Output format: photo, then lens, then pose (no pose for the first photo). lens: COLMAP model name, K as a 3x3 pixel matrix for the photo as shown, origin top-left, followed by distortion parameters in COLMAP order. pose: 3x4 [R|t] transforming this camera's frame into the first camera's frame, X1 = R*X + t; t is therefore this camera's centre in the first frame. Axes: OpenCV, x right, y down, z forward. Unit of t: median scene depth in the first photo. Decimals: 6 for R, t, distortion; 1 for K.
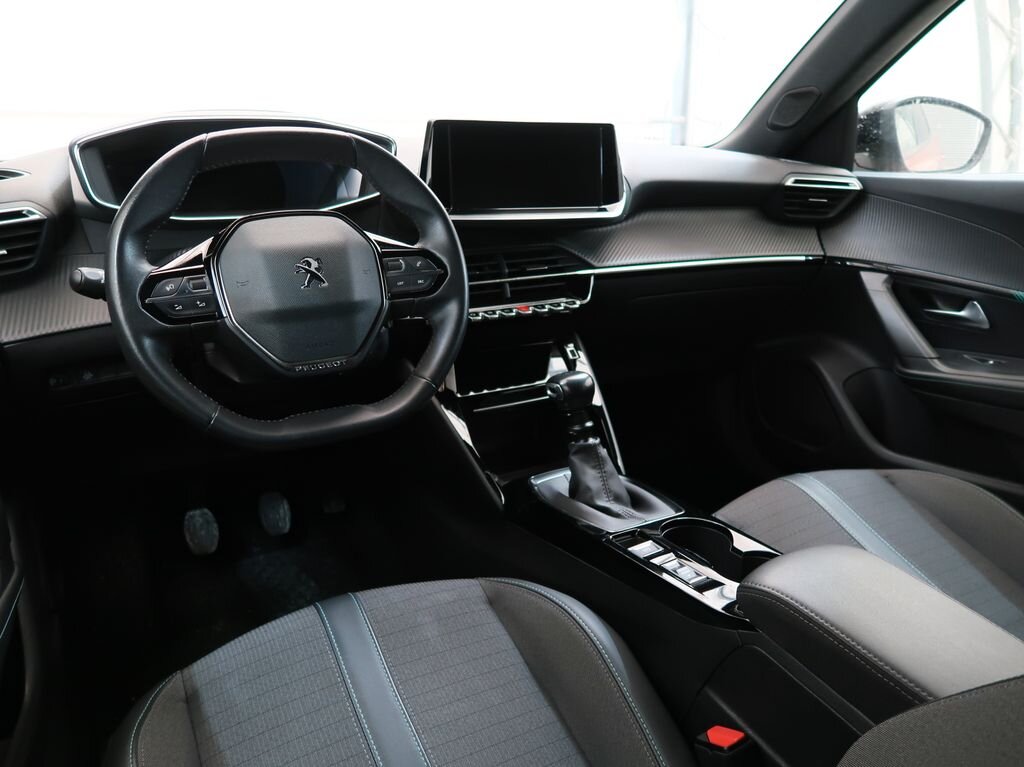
lens RADIAL K [[885.0, 0, 517.6], [0, 885.0, 366.5], [0, 0, 1]] dist [-0.008908, -0.009466]
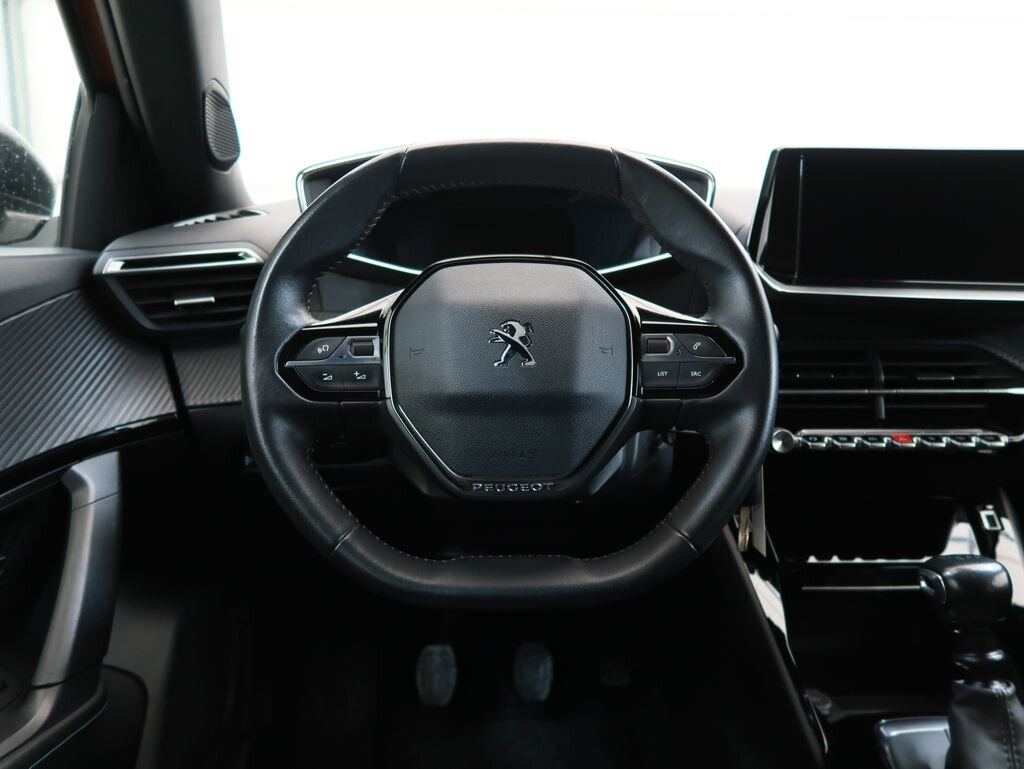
lens RADIAL K [[885.0, 0, 517.6], [0, 885.0, 367.5], [0, 0, 1]] dist [-0.008908, -0.009466]
pose [[0.875204, 0.073378, -0.478156, 0.077172], [-0.133112, 0.986802, -0.092210, -0.025578], [0.465079, 0.144351, 0.873421, 0.388681]]
